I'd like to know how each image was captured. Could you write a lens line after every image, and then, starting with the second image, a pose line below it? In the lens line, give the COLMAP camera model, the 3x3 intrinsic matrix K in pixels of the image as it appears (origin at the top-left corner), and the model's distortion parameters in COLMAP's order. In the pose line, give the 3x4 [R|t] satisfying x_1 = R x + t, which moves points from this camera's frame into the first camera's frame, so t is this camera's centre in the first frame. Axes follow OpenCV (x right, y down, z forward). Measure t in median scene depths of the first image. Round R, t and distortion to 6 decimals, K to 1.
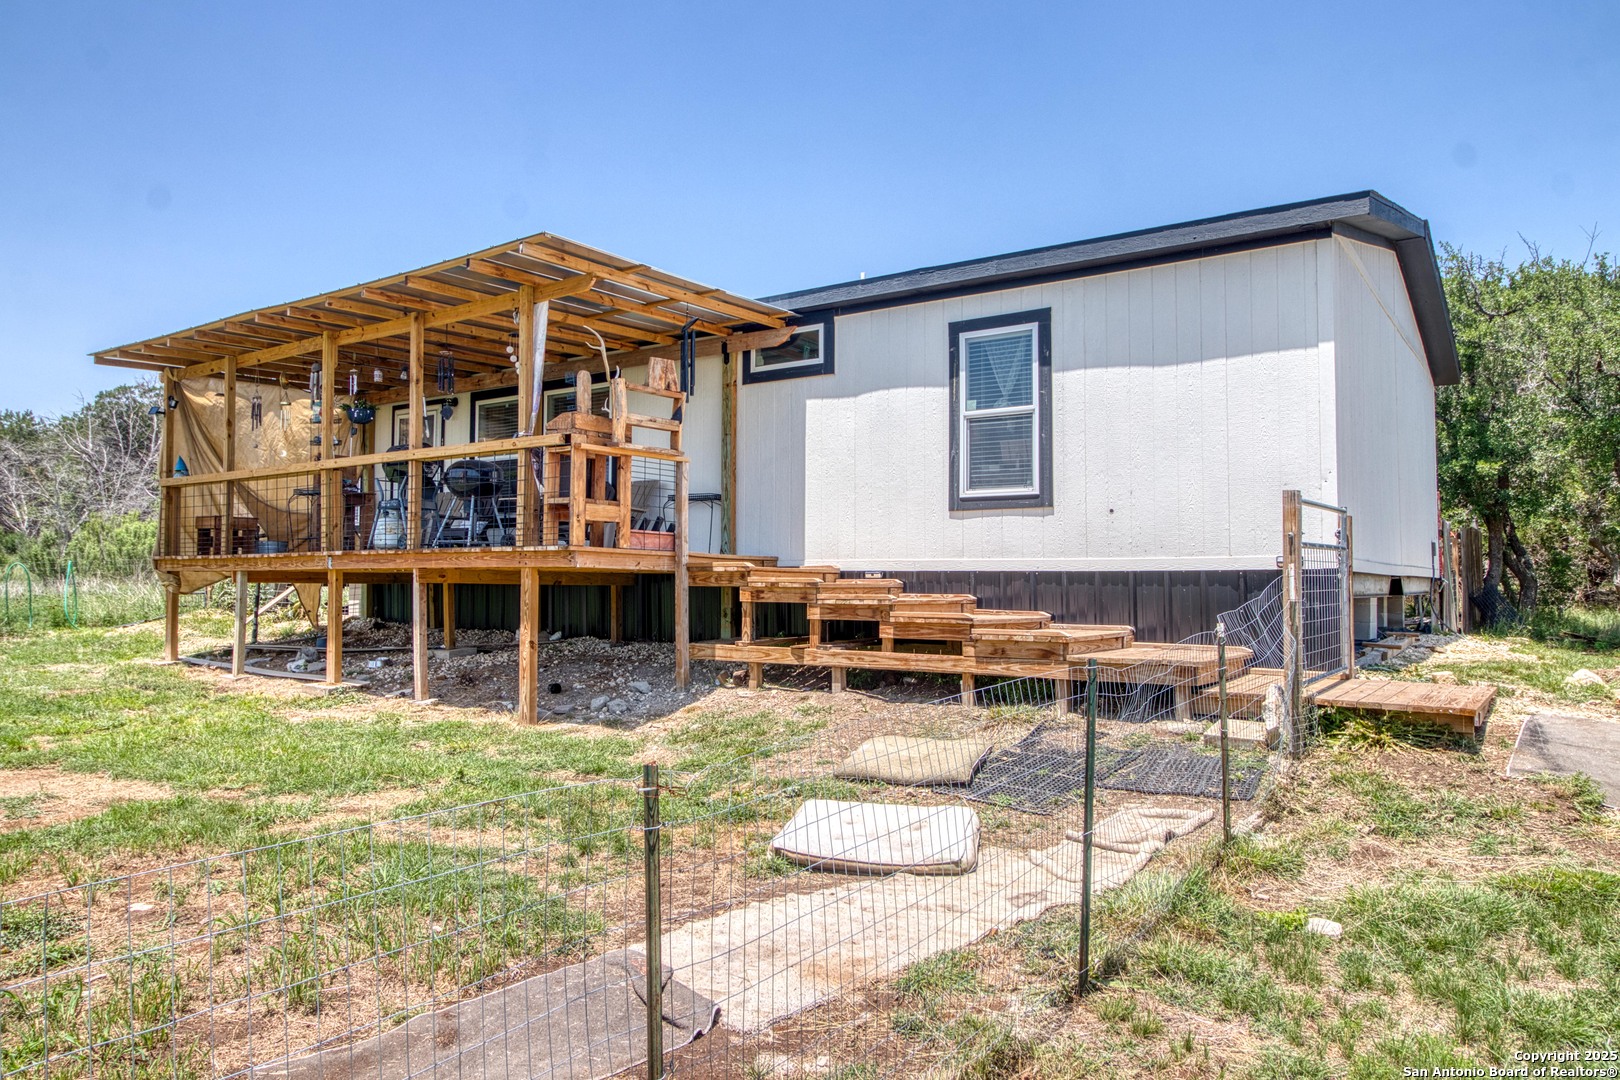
lens RADIAL K [[1090.6, 0, 808.8], [0, 1090.6, 540.3], [0, 0, 1]] dist [0.005919, -0.004334]
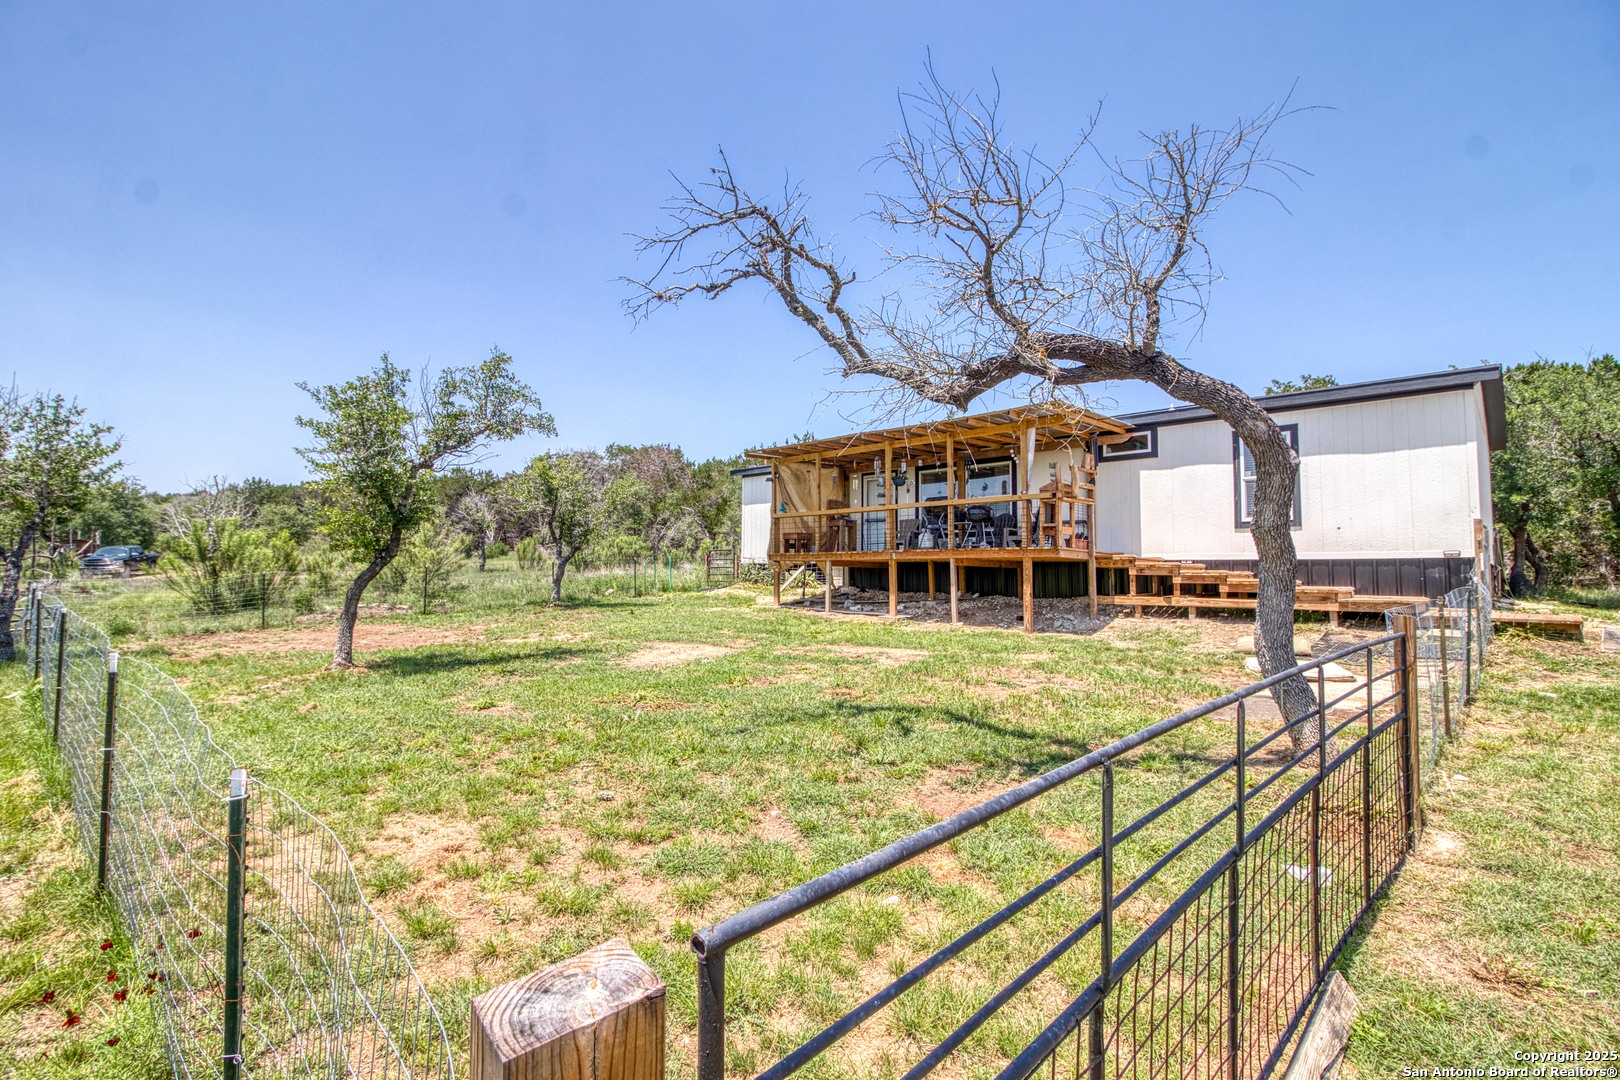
lens RADIAL K [[739.6, 0, 810.5], [0, 739.6, 540.8], [0, 0, 1]] dist [-0.004221, -0.000719]
pose [[0.987309, -0.003320, -0.158775, -0.413536], [0.002247, 0.999973, -0.006937, 0.002234], [0.158794, 0.006492, 0.987290, -0.420041]]
